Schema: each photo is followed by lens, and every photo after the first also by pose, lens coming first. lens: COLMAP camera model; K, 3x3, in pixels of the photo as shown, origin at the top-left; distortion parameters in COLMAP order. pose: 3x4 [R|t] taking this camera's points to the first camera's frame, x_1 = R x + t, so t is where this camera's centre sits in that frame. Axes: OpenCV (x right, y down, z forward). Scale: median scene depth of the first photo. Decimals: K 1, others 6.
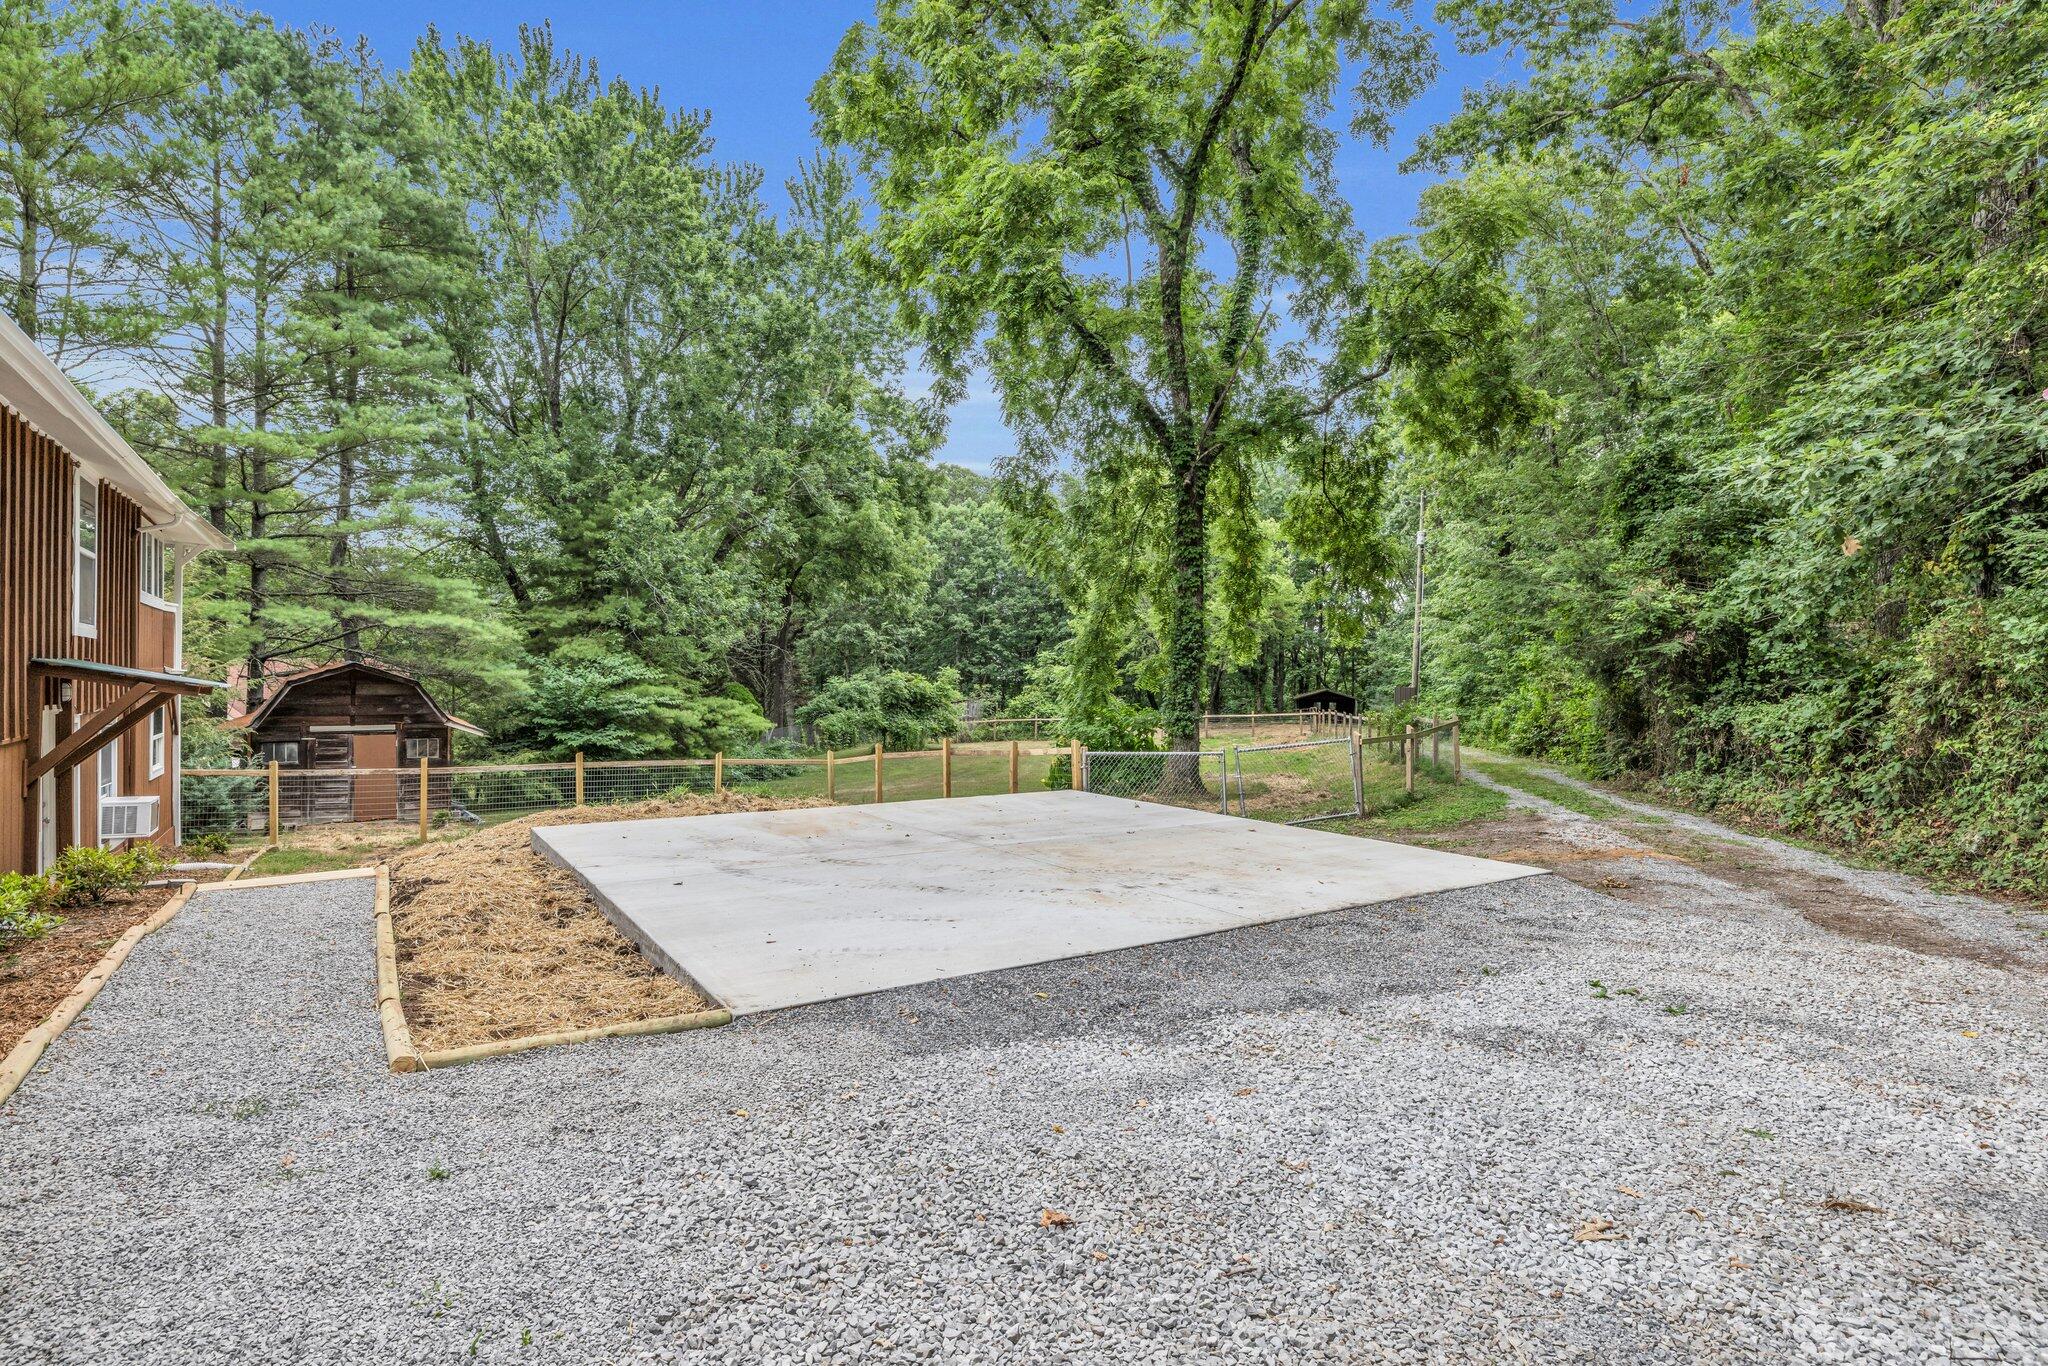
lens RADIAL K [[1061.8, 0, 1027.1], [0, 1061.8, 677.2], [0, 0, 1]] dist [0.004991, 0.000316]
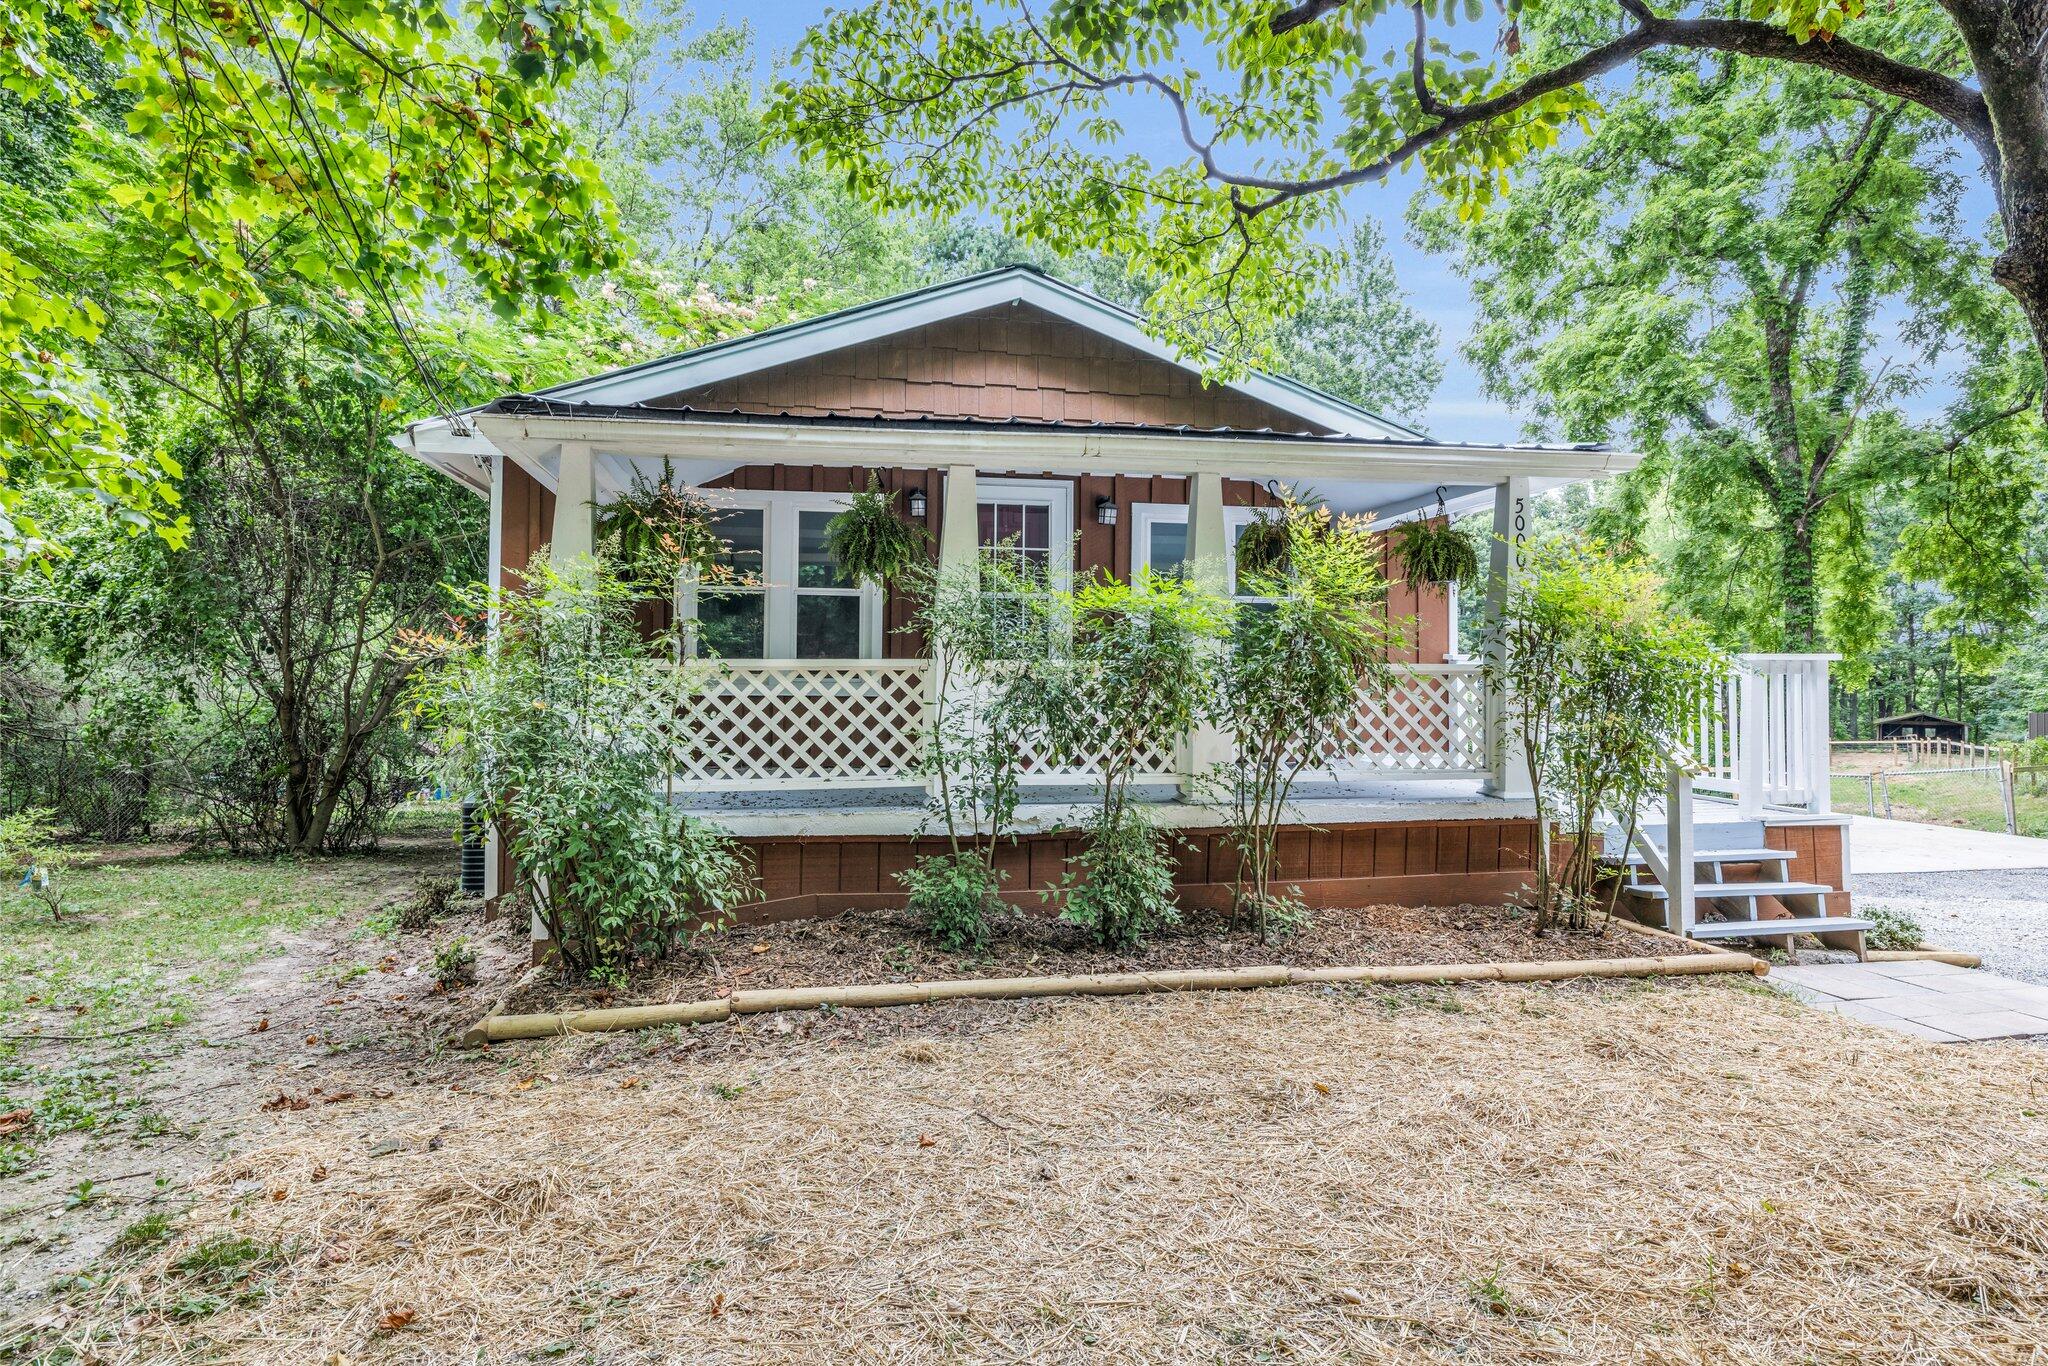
lens RADIAL K [[1105.7, 0, 1018.2], [0, 1105.7, 681.9], [0, 0, 1]] dist [-0.001498, -0.000593]
pose [[0.920568, -0.003604, -0.390565, -0.127932], [-0.000464, 0.999947, -0.010320, -0.012677], [0.390582, 0.009682, 0.920517, -0.315481]]
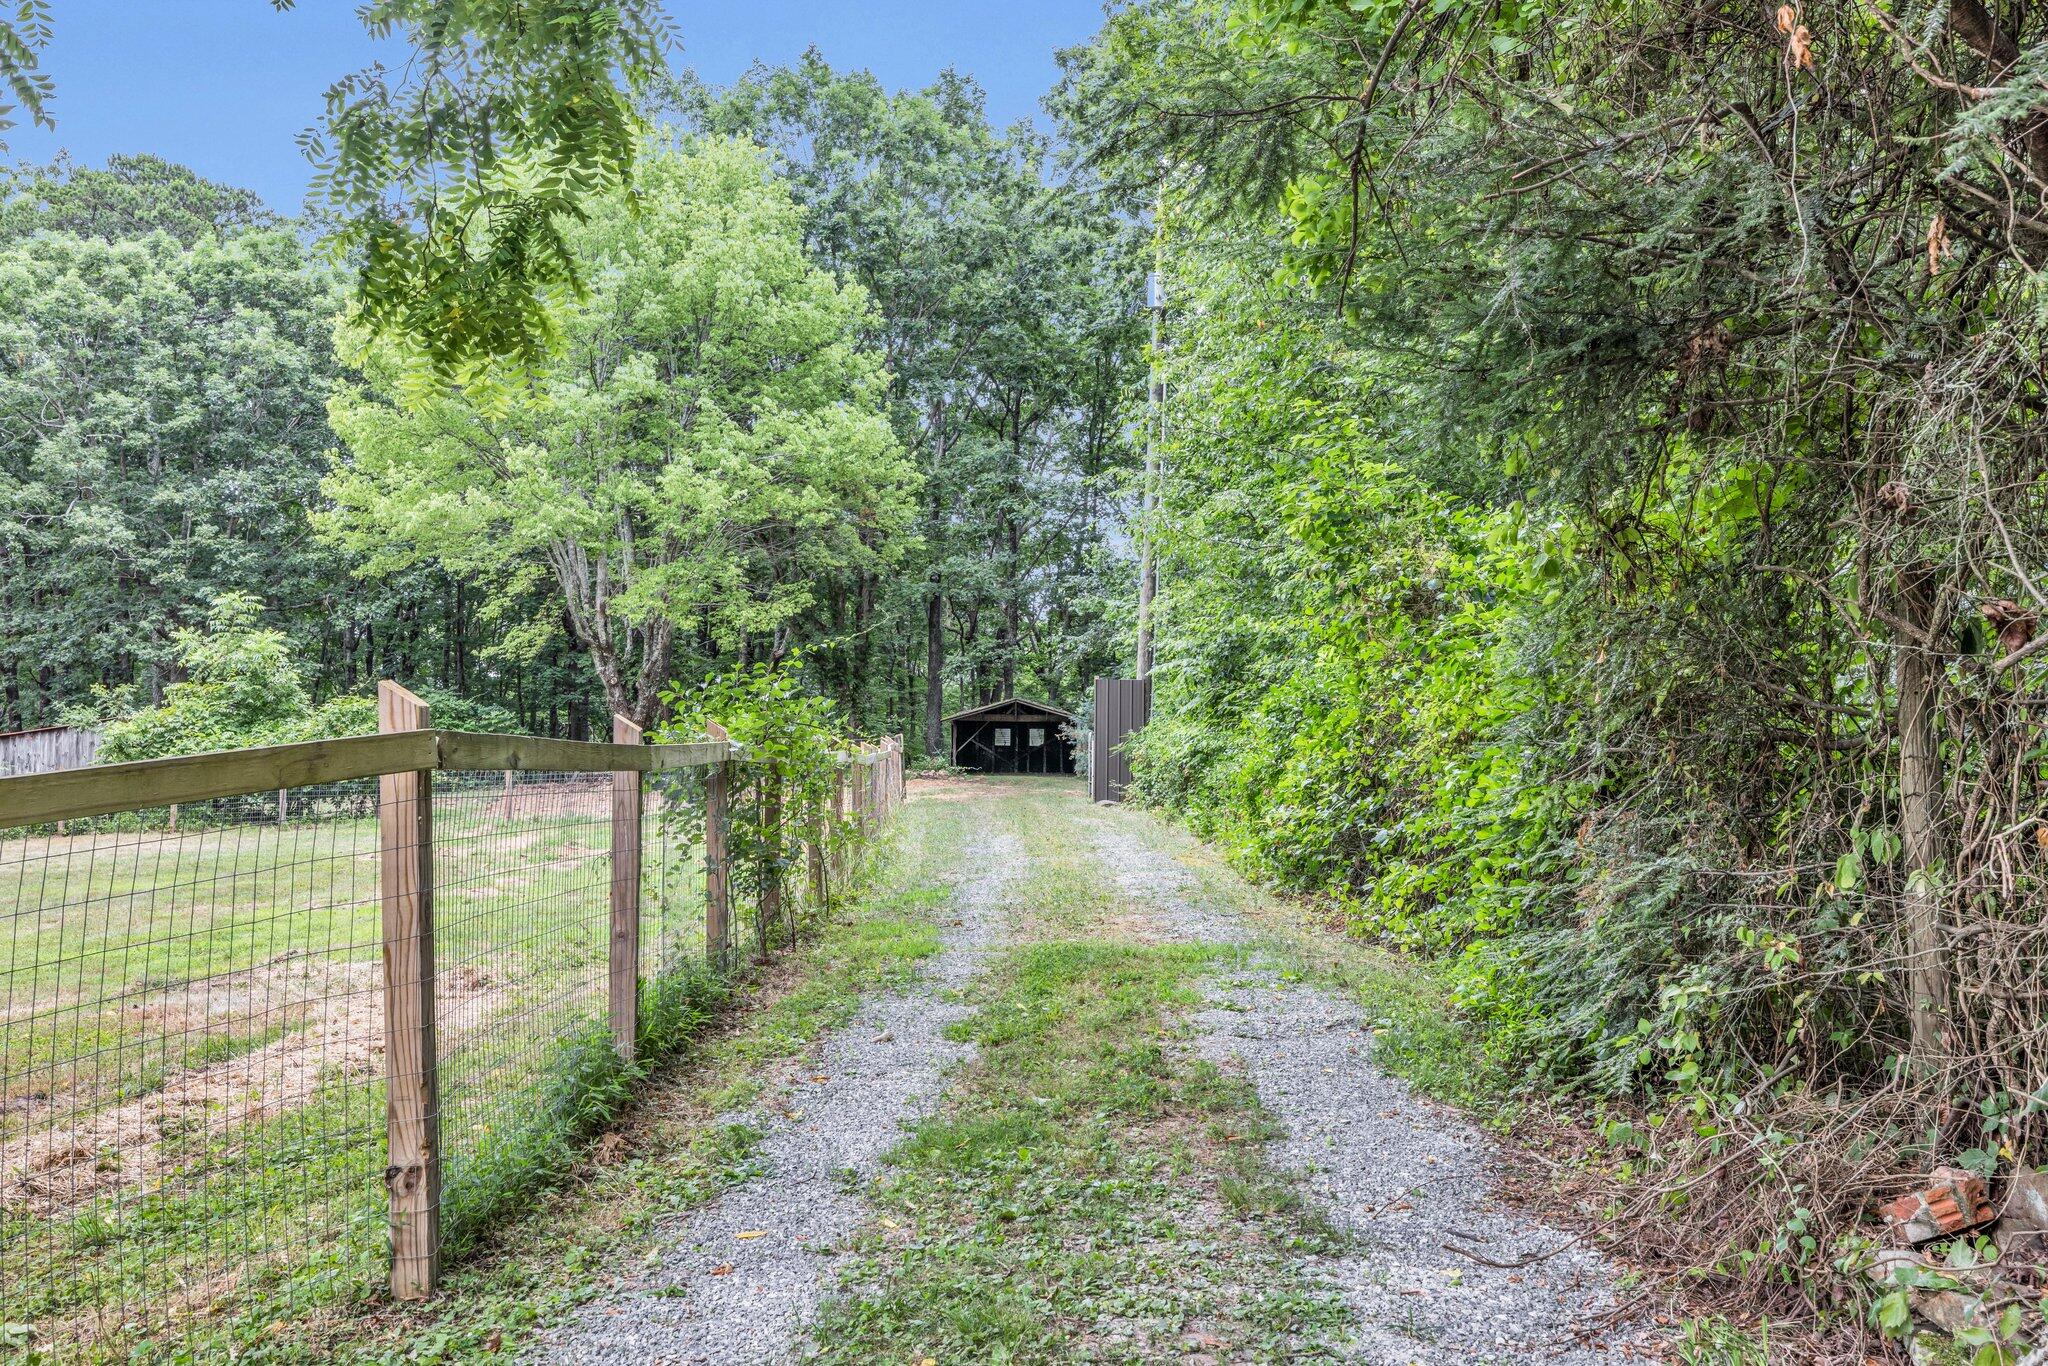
lens RADIAL K [[2009.6, 0, 1025.5], [0, 2009.6, 685.1], [0, 0, 1]] dist [0.004722, 0.000000]
pose [[0.975742, -0.001109, 0.218920, 0.107858], [0.001910, 0.999992, -0.003445, 0.009219], [-0.218915, 0.003779, 0.975737, 0.196523]]
